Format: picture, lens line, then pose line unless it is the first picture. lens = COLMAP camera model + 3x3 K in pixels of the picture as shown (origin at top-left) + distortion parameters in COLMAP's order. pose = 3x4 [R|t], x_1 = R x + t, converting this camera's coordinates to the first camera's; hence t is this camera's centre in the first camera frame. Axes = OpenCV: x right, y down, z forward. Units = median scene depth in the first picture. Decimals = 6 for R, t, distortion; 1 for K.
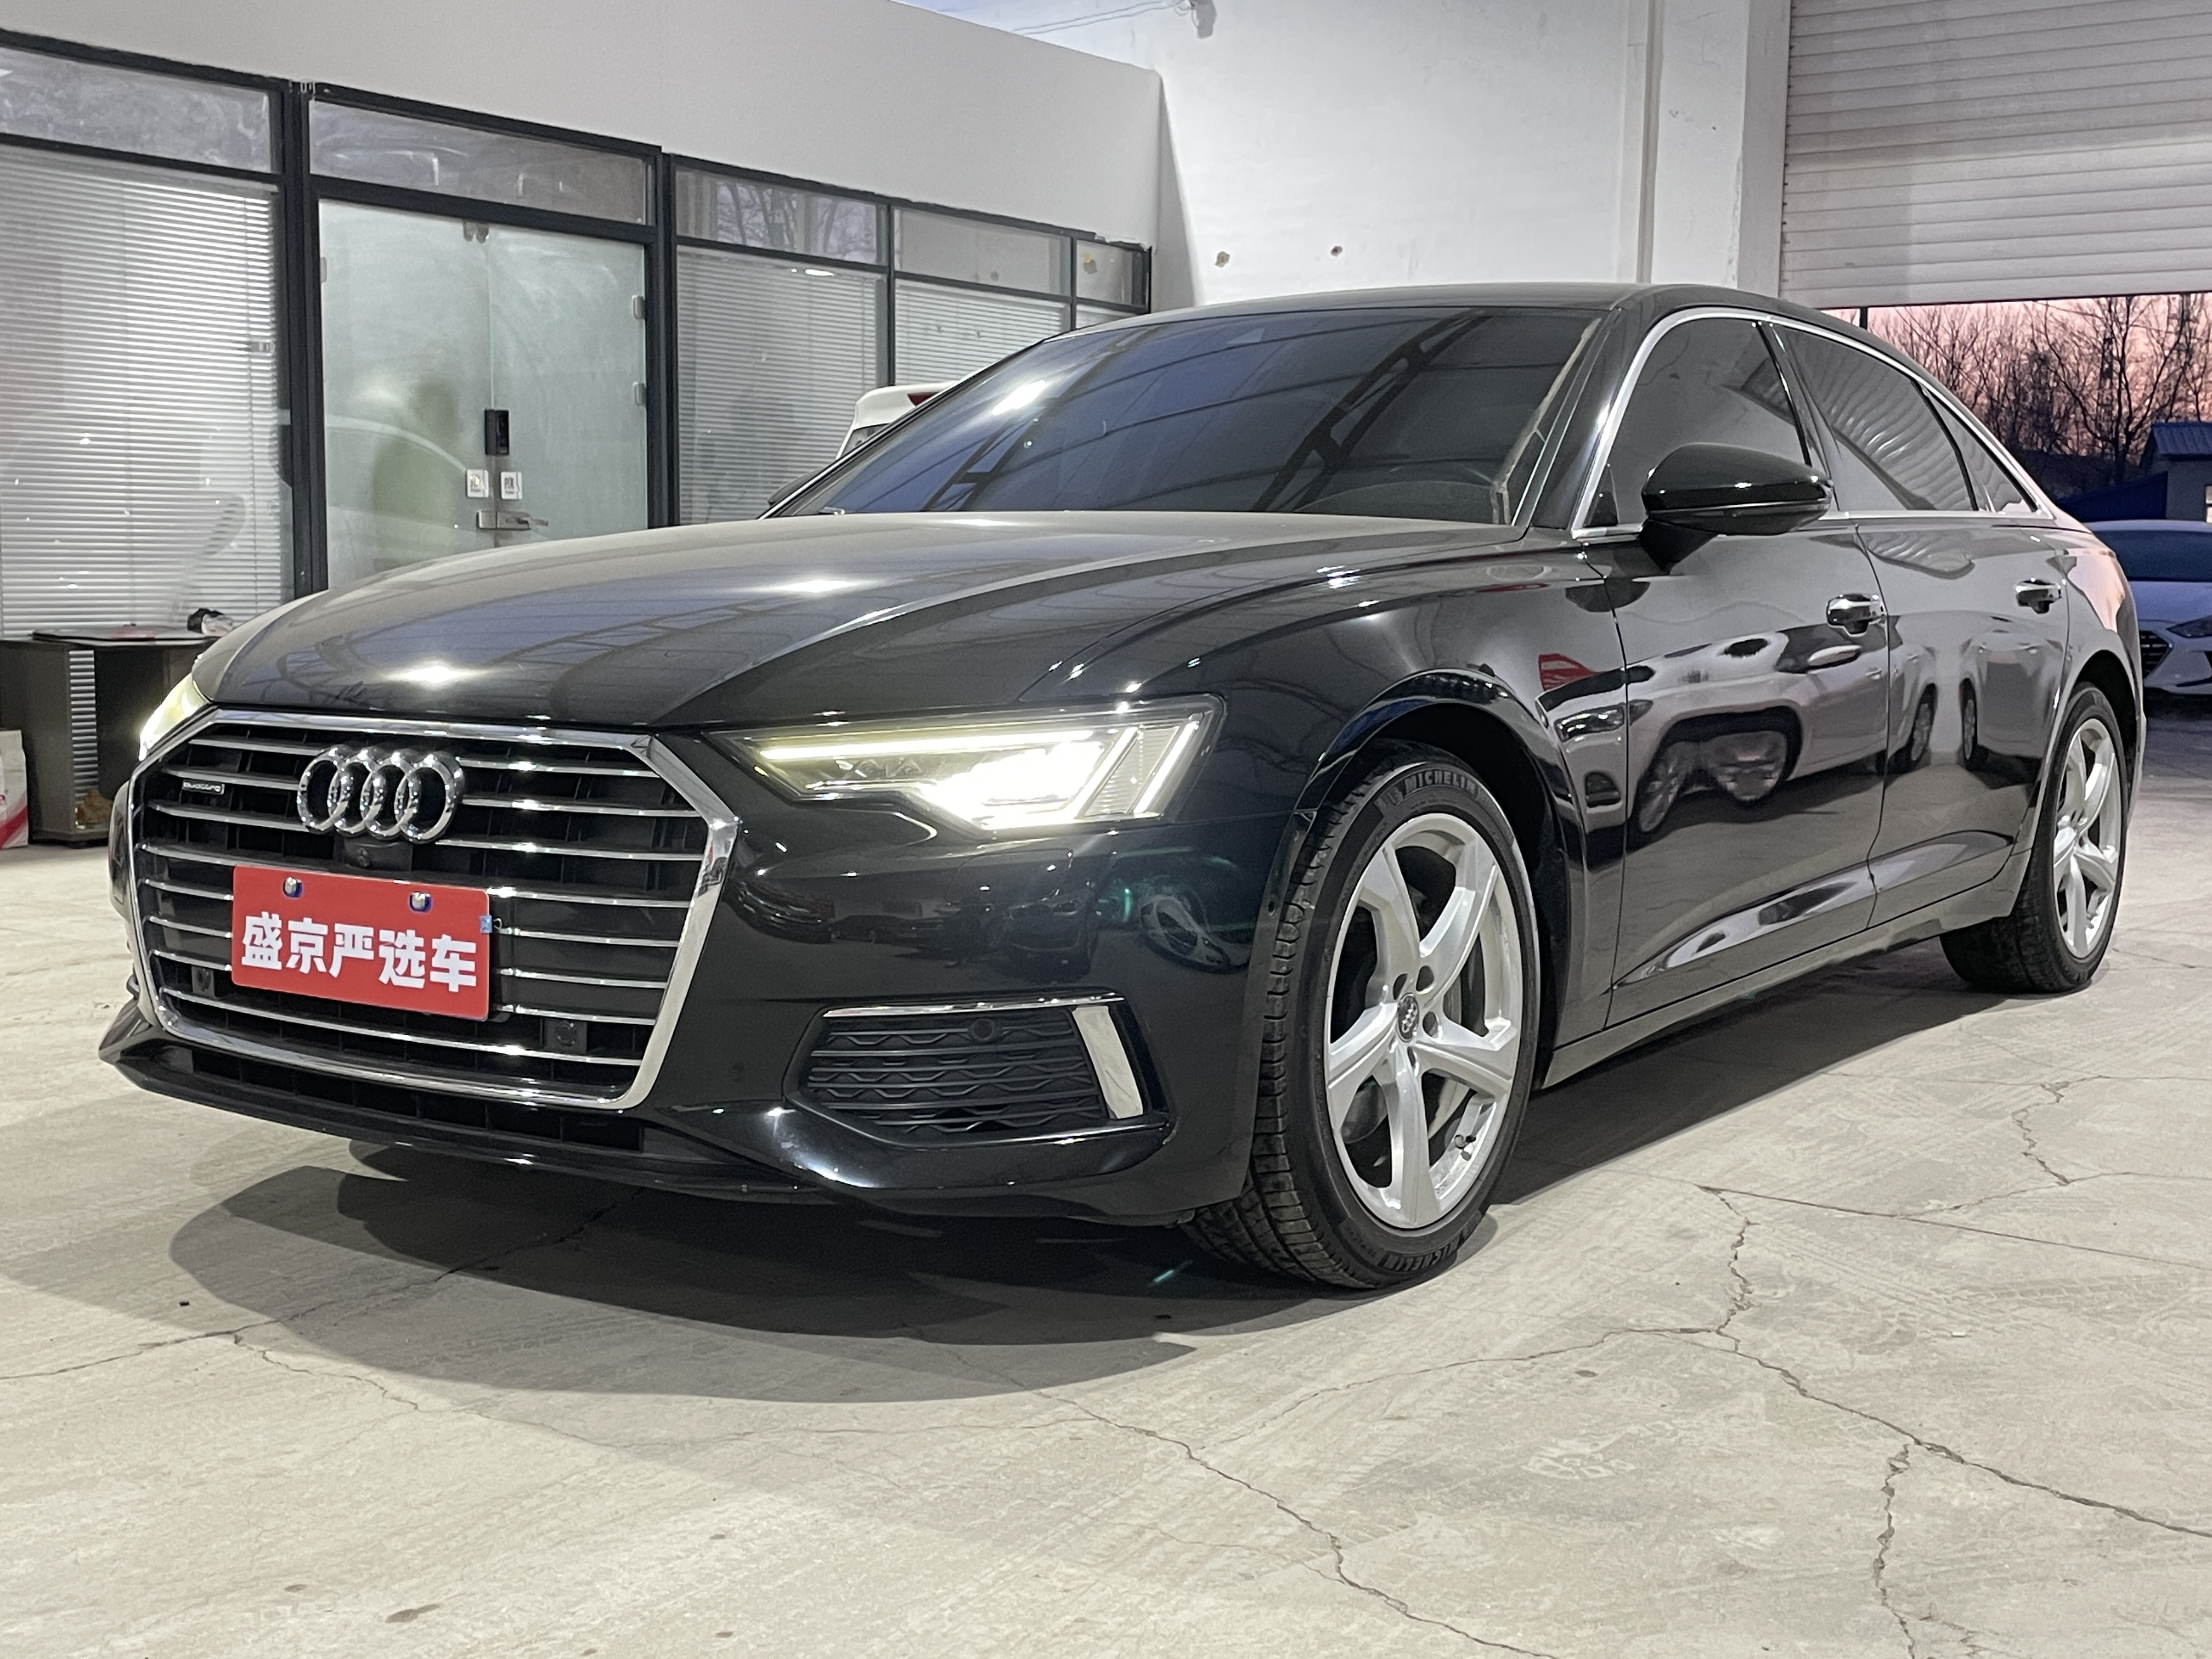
lens RADIAL K [[2594.8, 0, 1106.0], [0, 2594.8, 829.5], [0, 0, 1]] dist [0.128143, -0.240158]
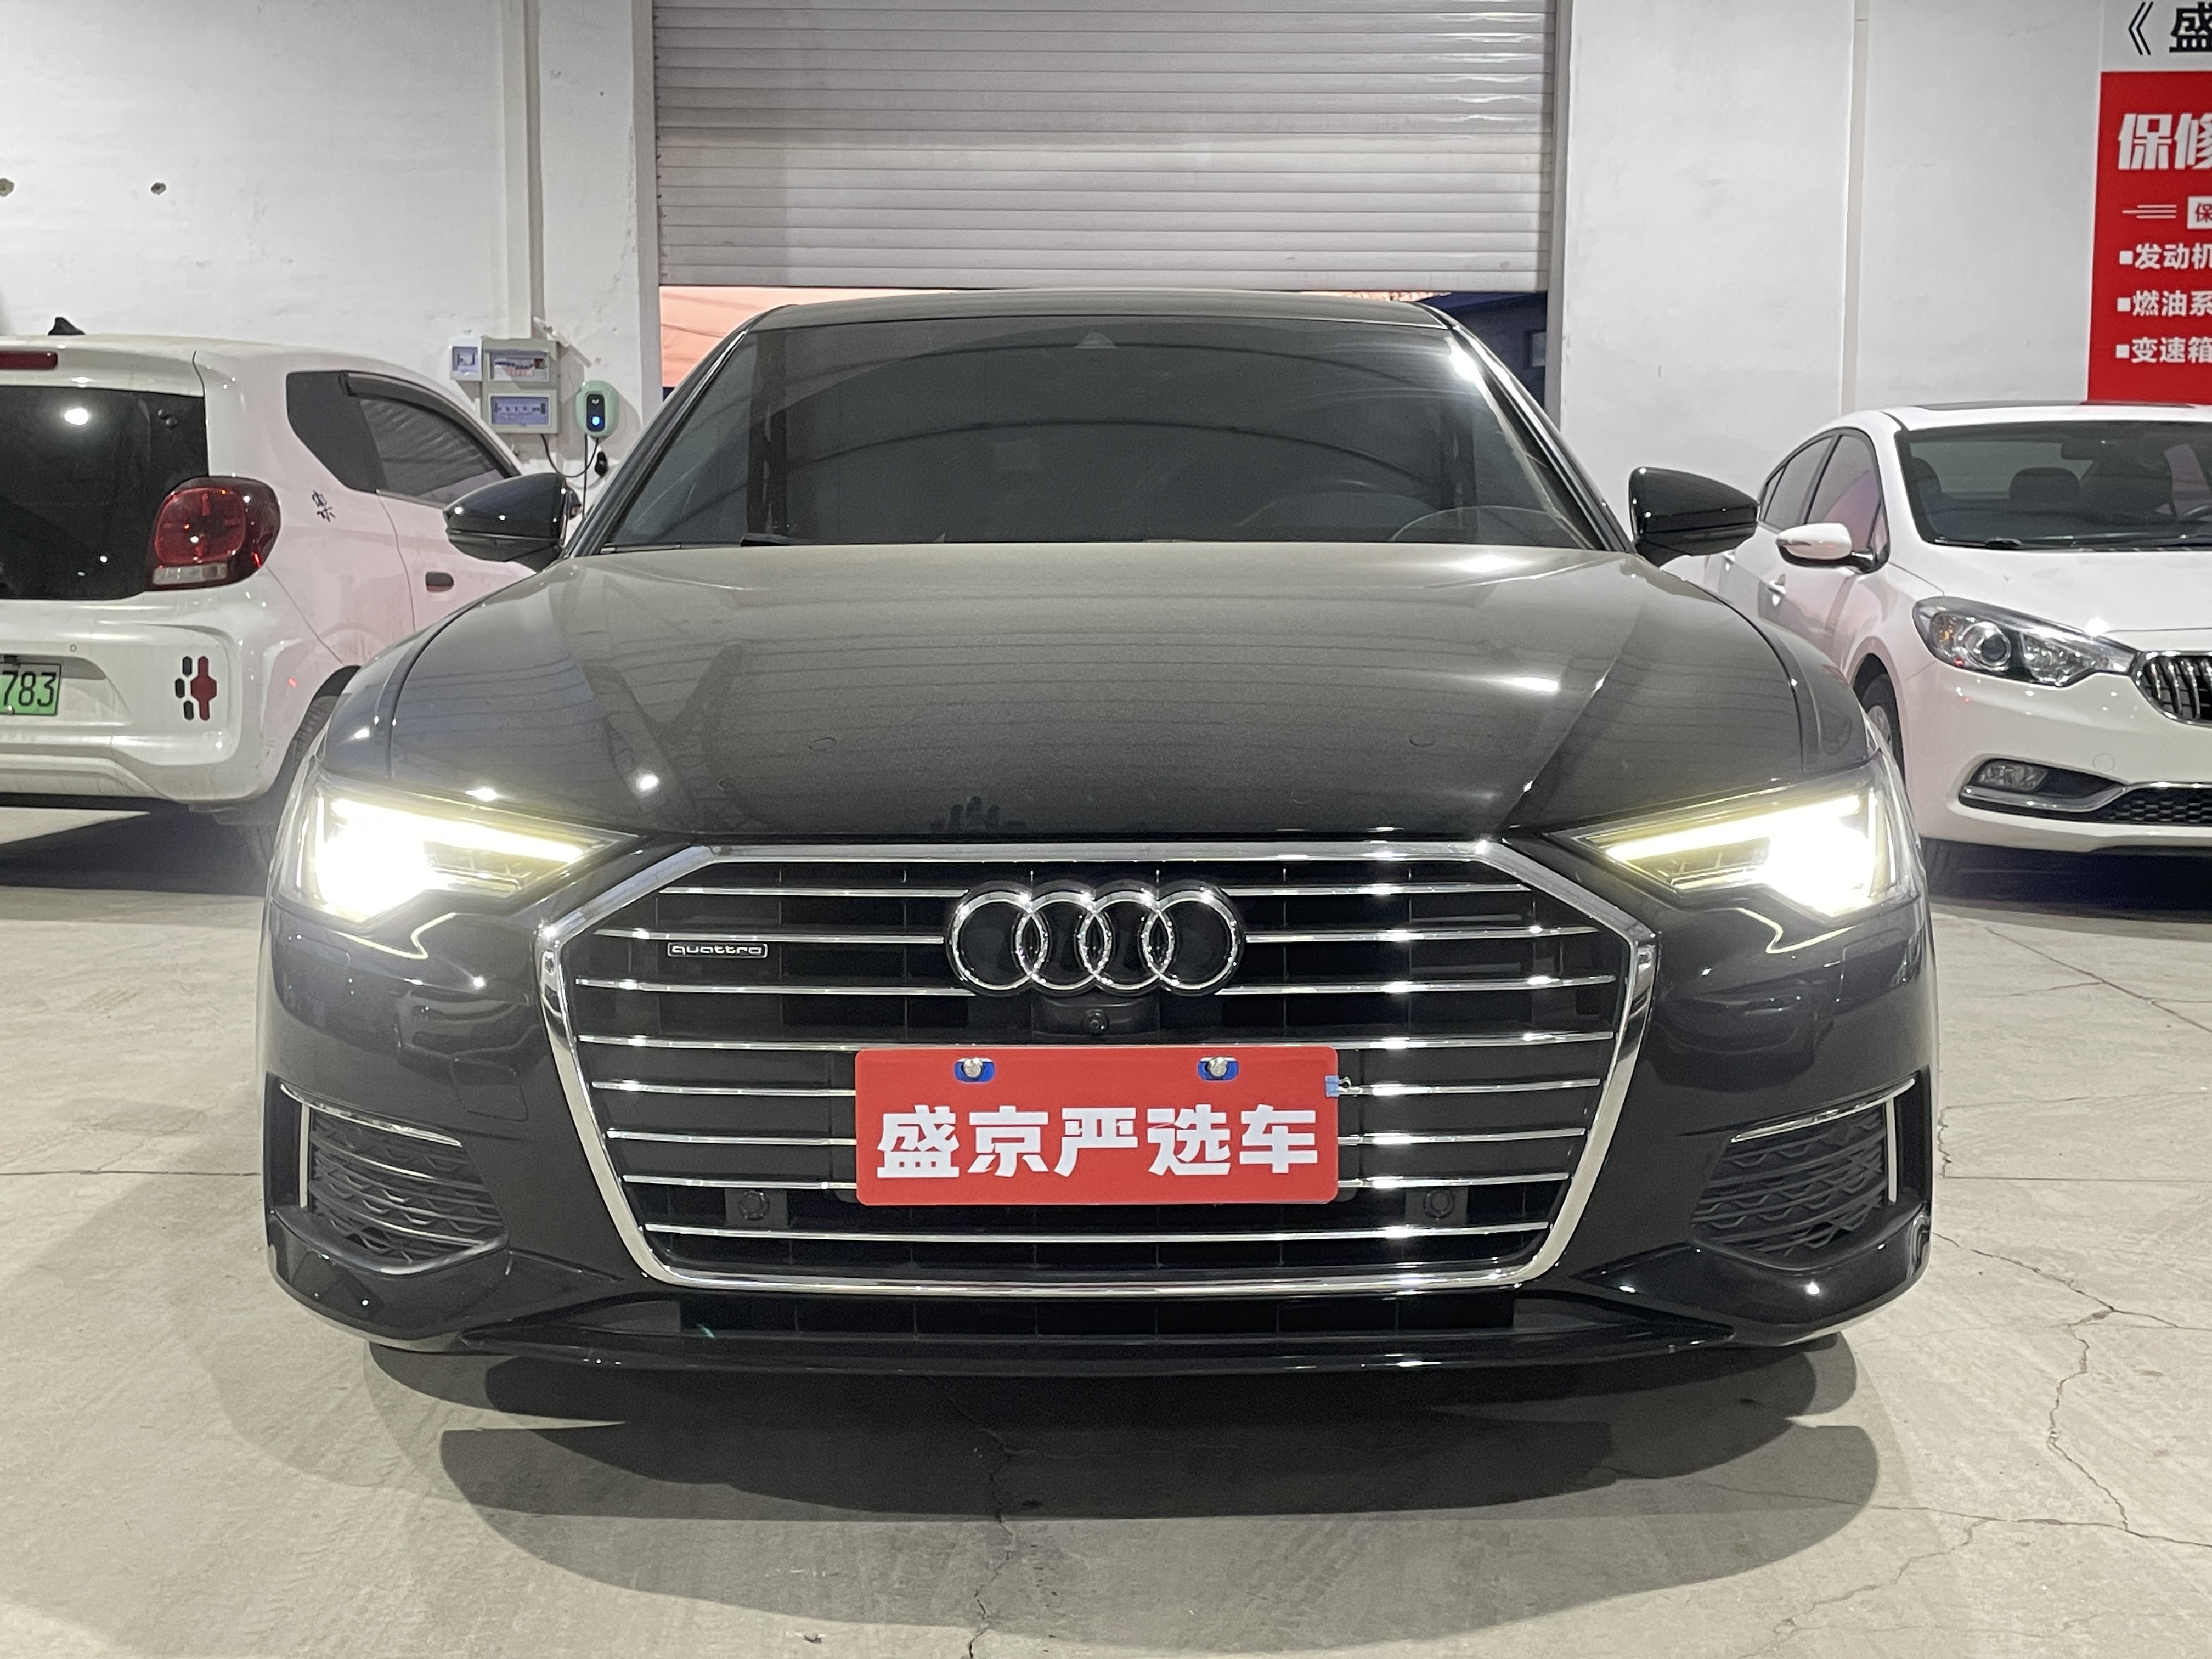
lens RADIAL K [[2594.8, 0, 1106.0], [0, 2594.8, 829.5], [0, 0, 1]] dist [0.128143, -0.240158]
pose [[0.822583, -0.077582, 0.563328, -0.713070], [0.067114, 0.996971, 0.039304, -0.077066], [-0.564670, 0.005476, 0.825298, 0.345939]]
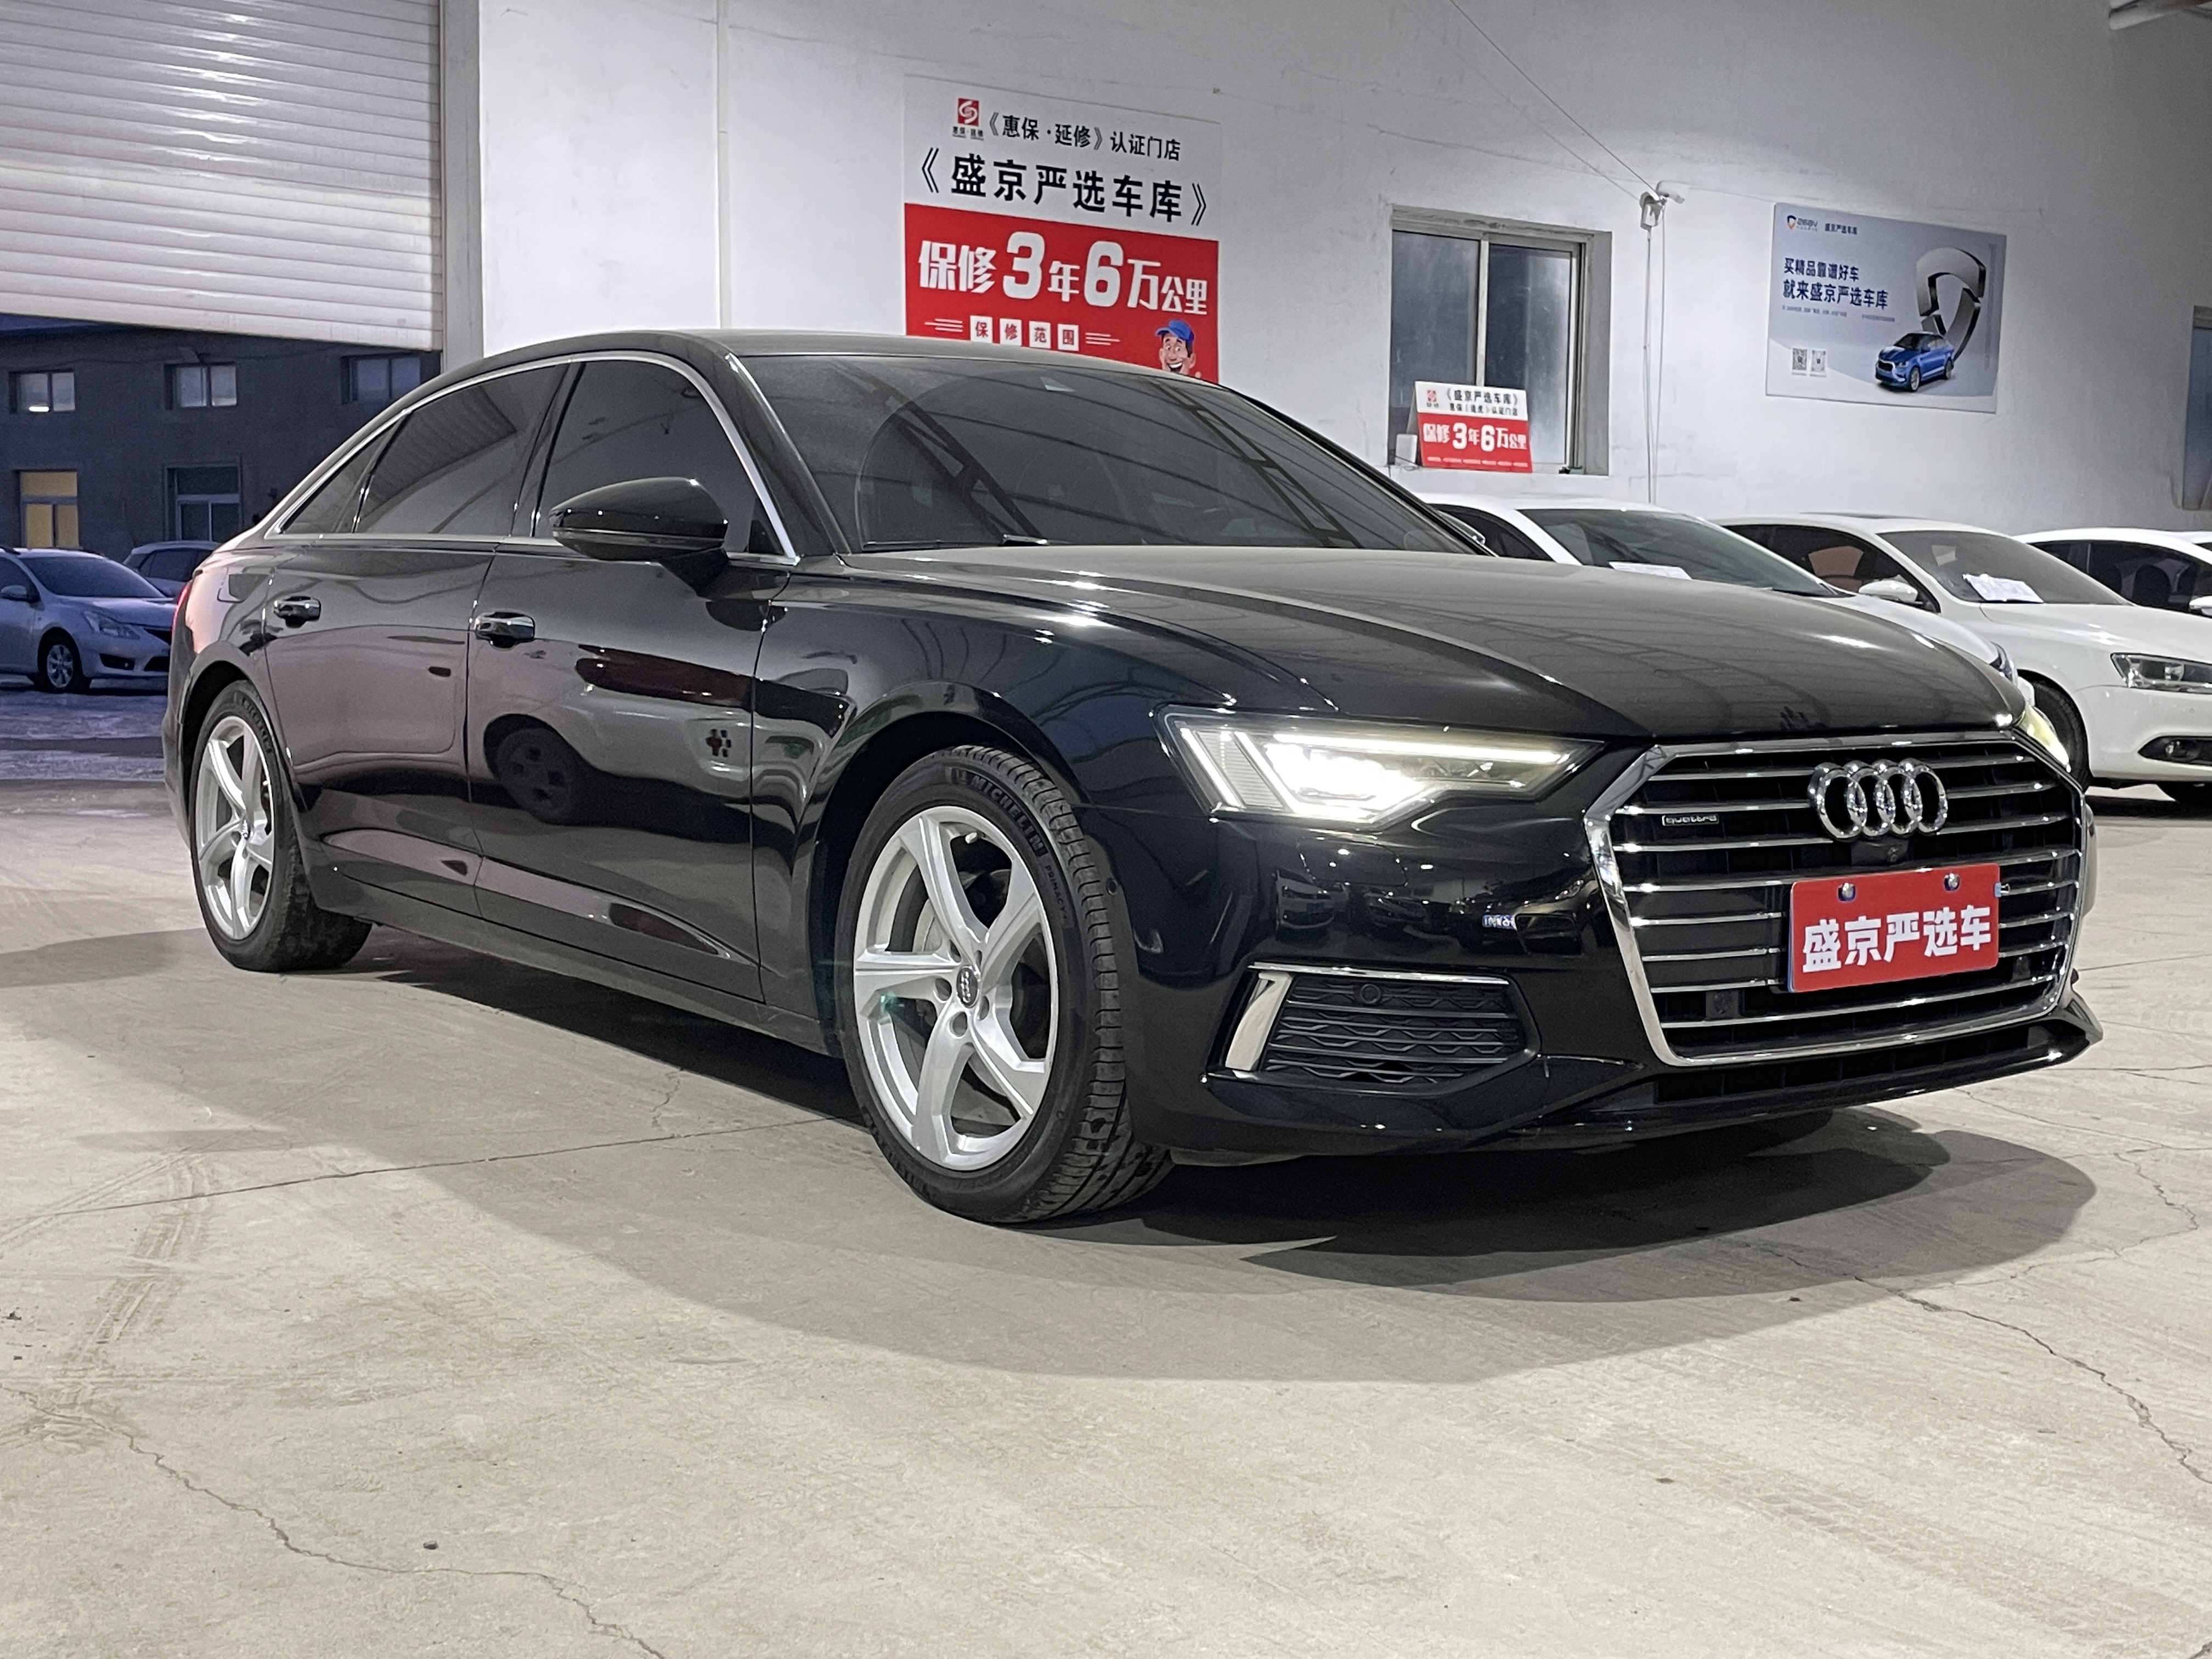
lens RADIAL K [[2598.6, 0, 1092.9], [0, 2598.6, 861.0], [0, 0, 1]] dist [0.112857, -0.194421]
pose [[0.317901, -0.097983, 0.943047, -1.478795], [0.088462, 0.993372, 0.073391, -0.102477], [-0.943988, 0.060093, 0.324462, 0.949185]]
